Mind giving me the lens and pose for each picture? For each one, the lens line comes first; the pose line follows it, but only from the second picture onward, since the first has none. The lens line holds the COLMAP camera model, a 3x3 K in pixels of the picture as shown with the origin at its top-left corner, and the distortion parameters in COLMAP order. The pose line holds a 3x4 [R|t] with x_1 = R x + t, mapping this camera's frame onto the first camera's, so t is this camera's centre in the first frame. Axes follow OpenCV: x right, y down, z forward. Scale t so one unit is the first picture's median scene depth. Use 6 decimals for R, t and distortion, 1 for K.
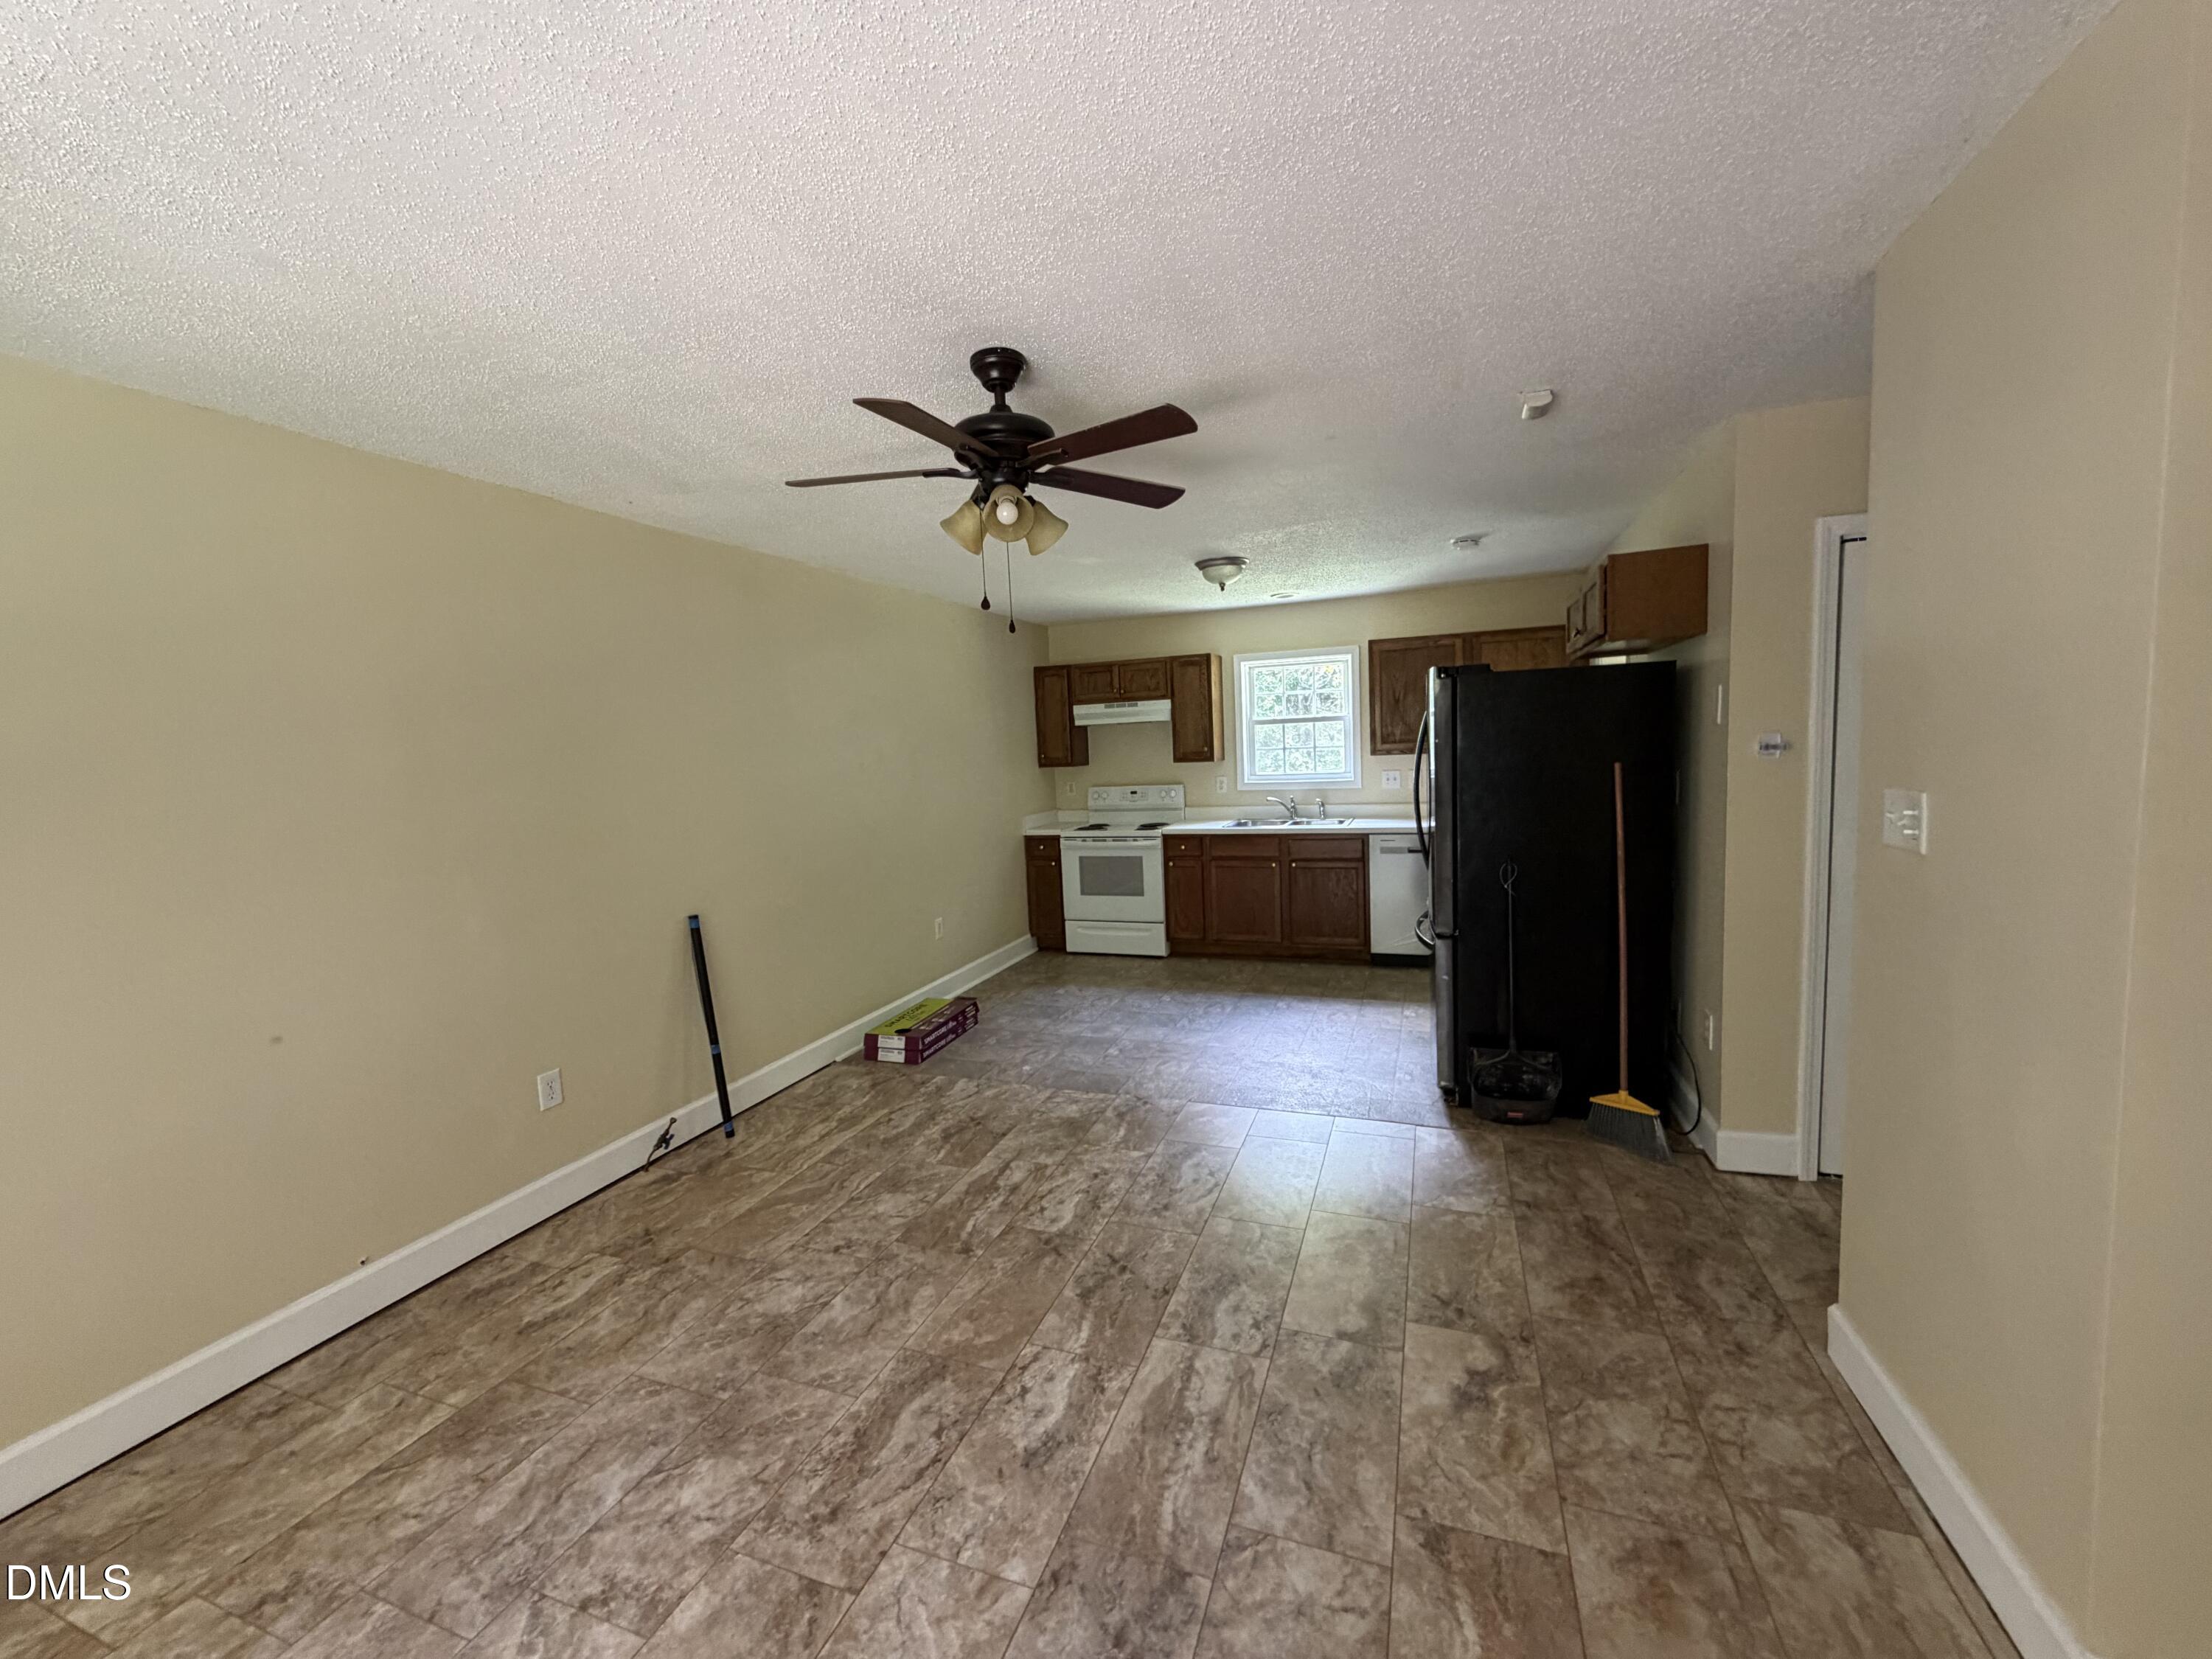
lens RADIAL K [[876.7, 0, 1104.1], [0, 876.7, 842.1], [0, 0, 1]] dist [-0.001544, 0.000076]
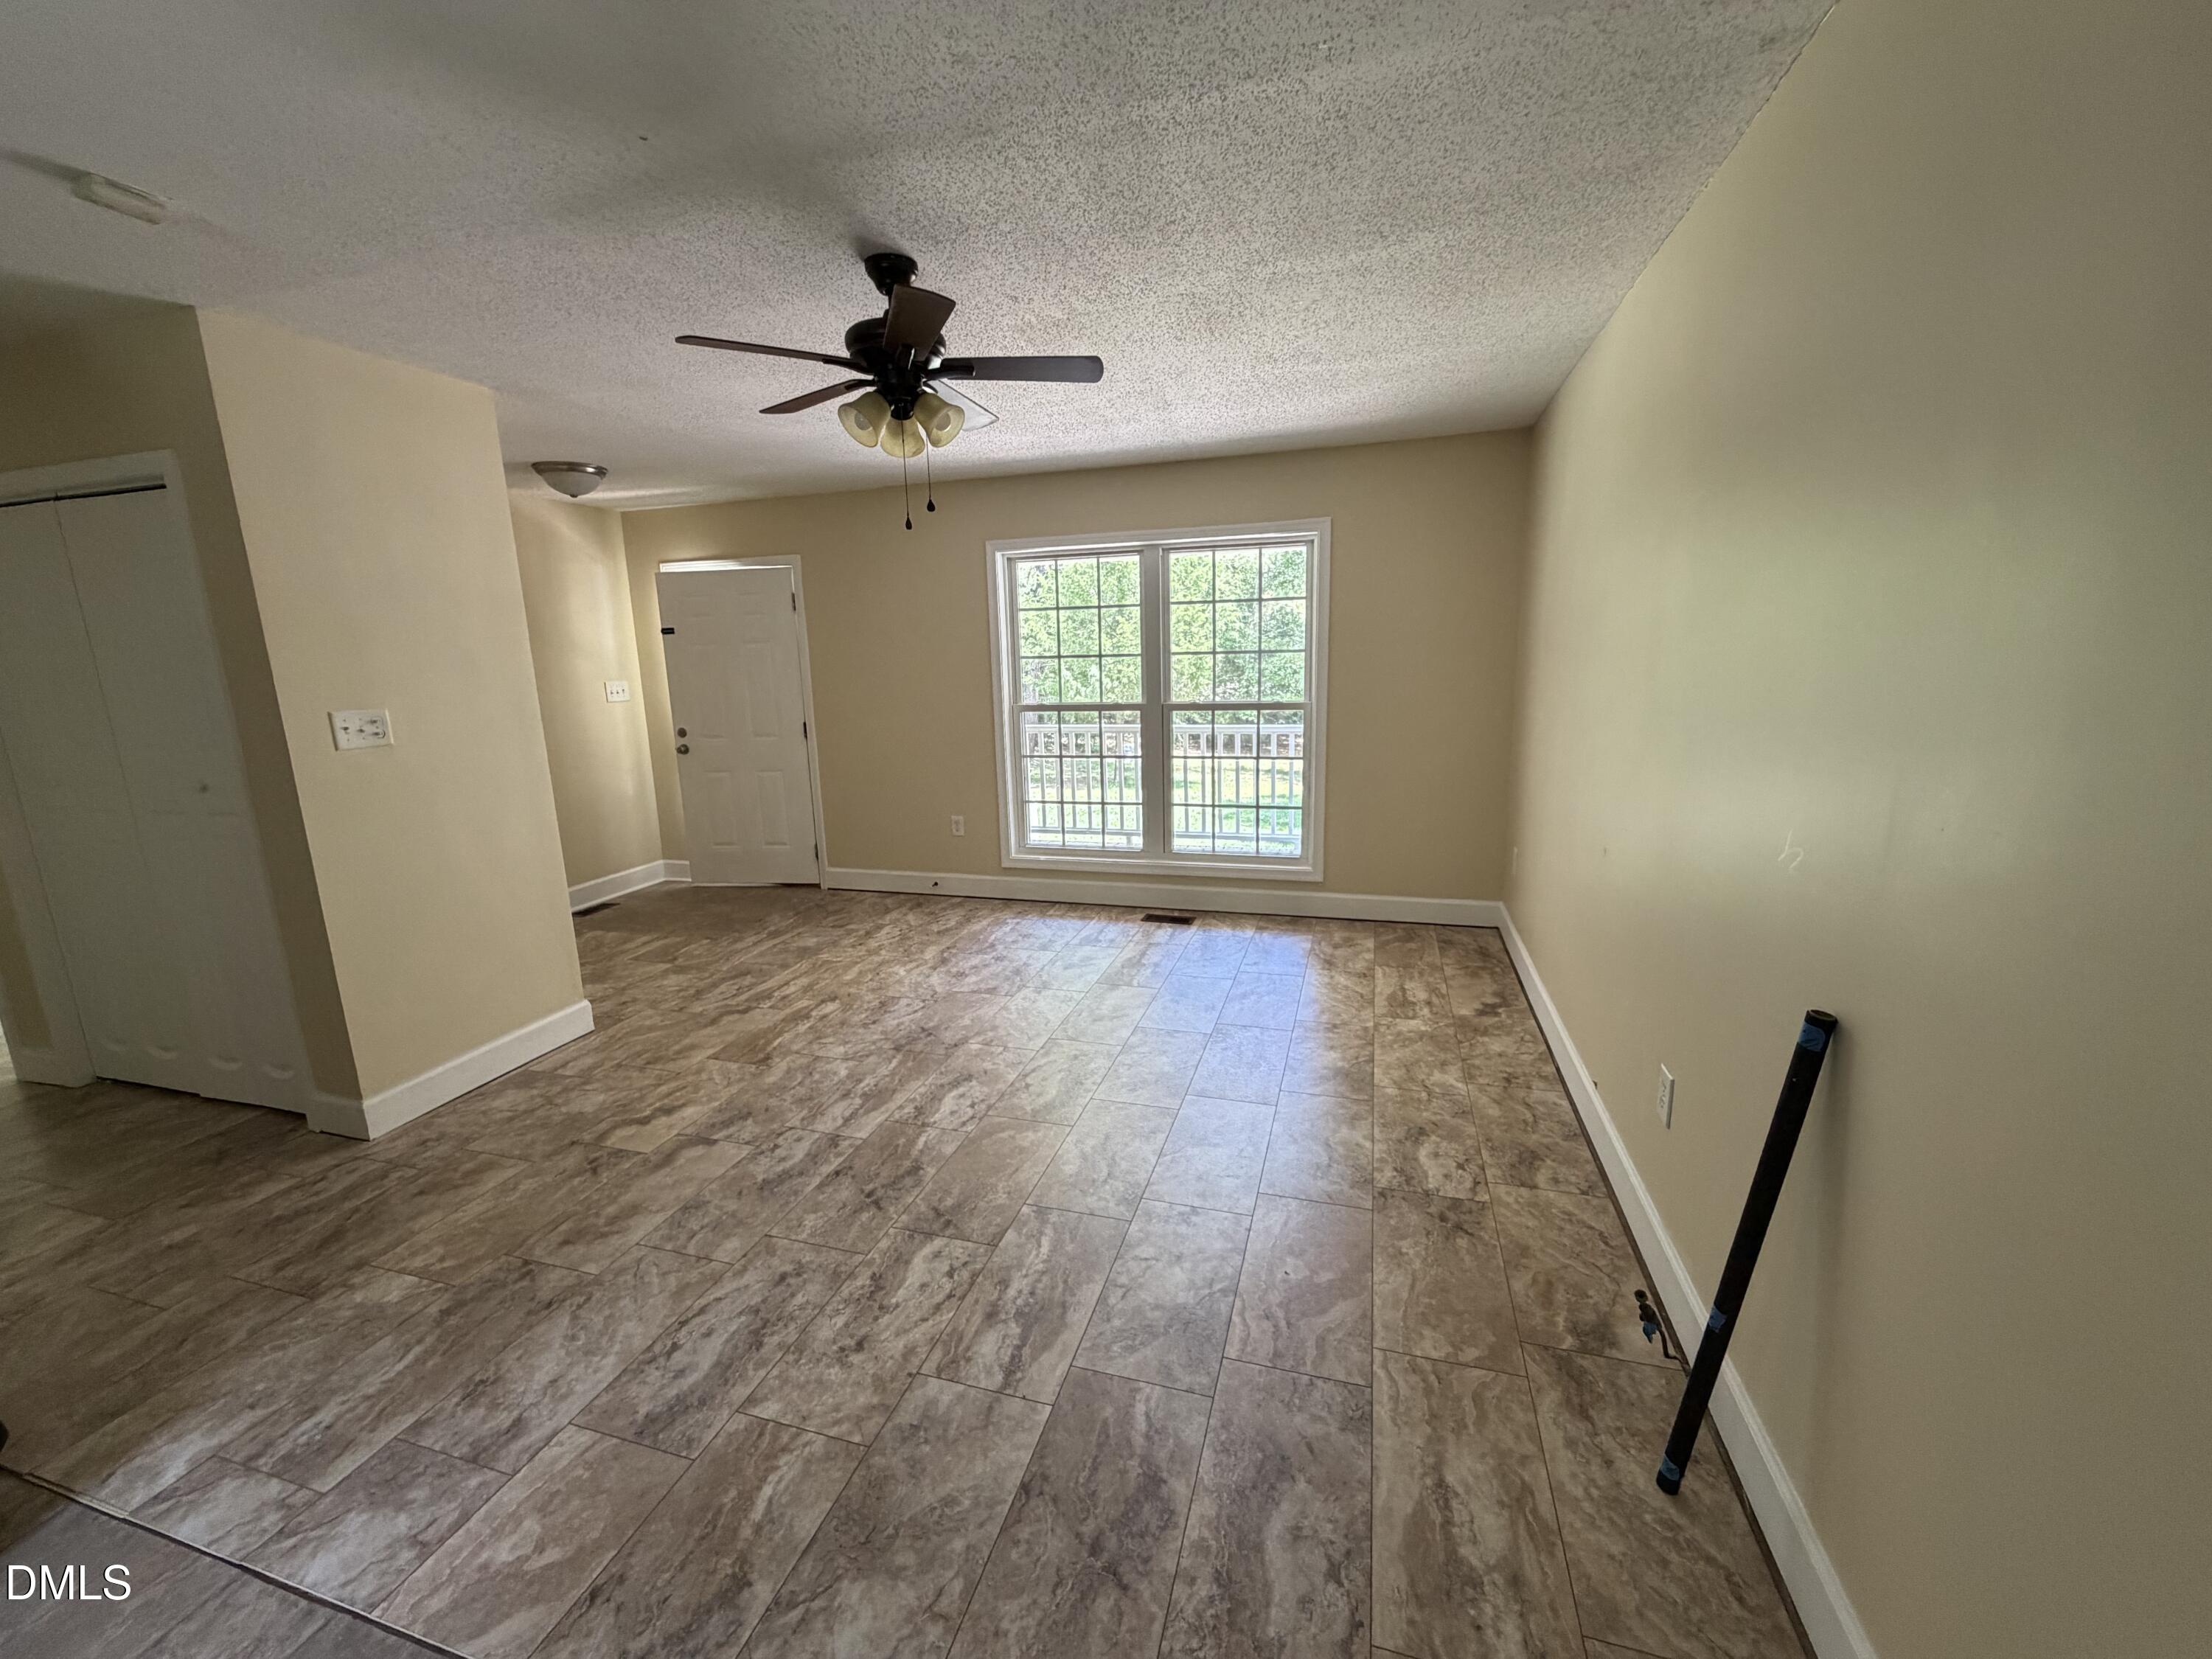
lens RADIAL K [[876.7, 0, 1108.1], [0, 876.7, 827.1], [0, 0, 1]] dist [-0.001544, 0.000076]
pose [[-0.994852, 0.084271, -0.056293, -0.186118], [0.063505, 0.951271, 0.301747, -0.145524], [0.078979, 0.296619, -0.951725, 1.554046]]
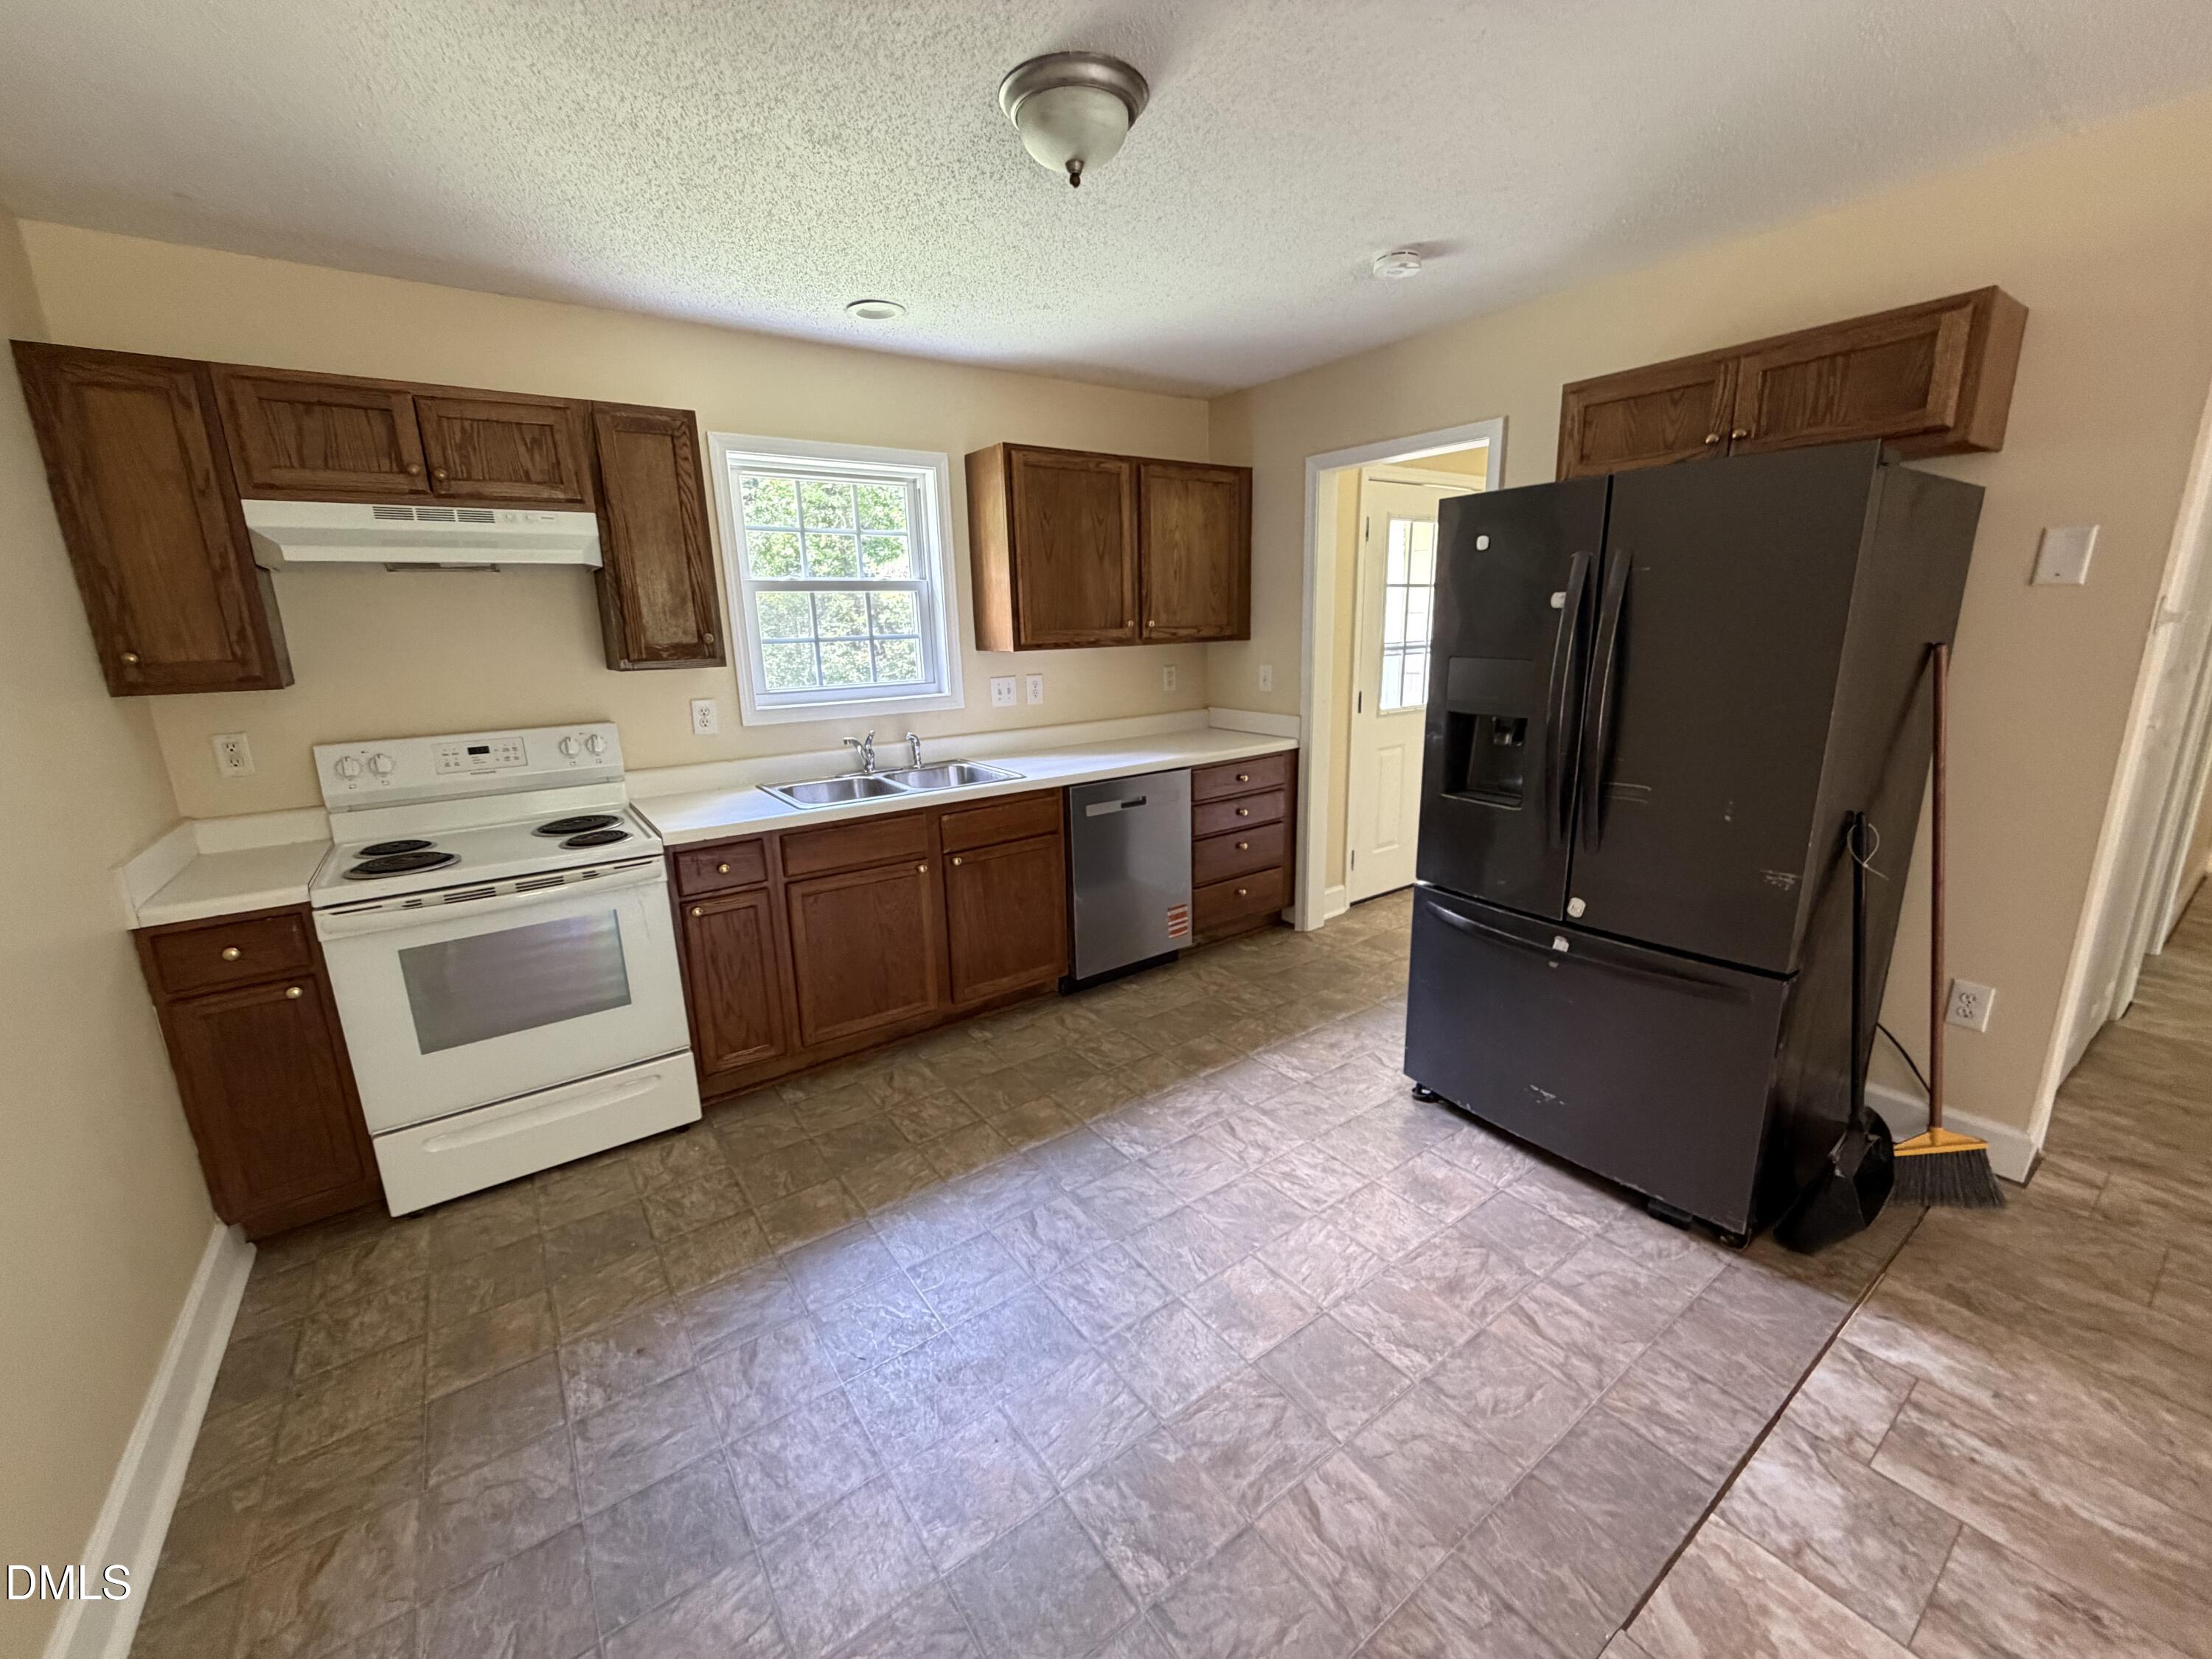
lens RADIAL K [[876.7, 0, 1101.2], [0, 876.7, 826.5], [0, 0, 1]] dist [-0.001544, 0.000076]
pose [[0.552816, -0.164963, 0.816812, -0.313364], [0.094168, 0.986298, 0.135460, -0.111008], [-0.827966, 0.002034, 0.560775, 1.215085]]
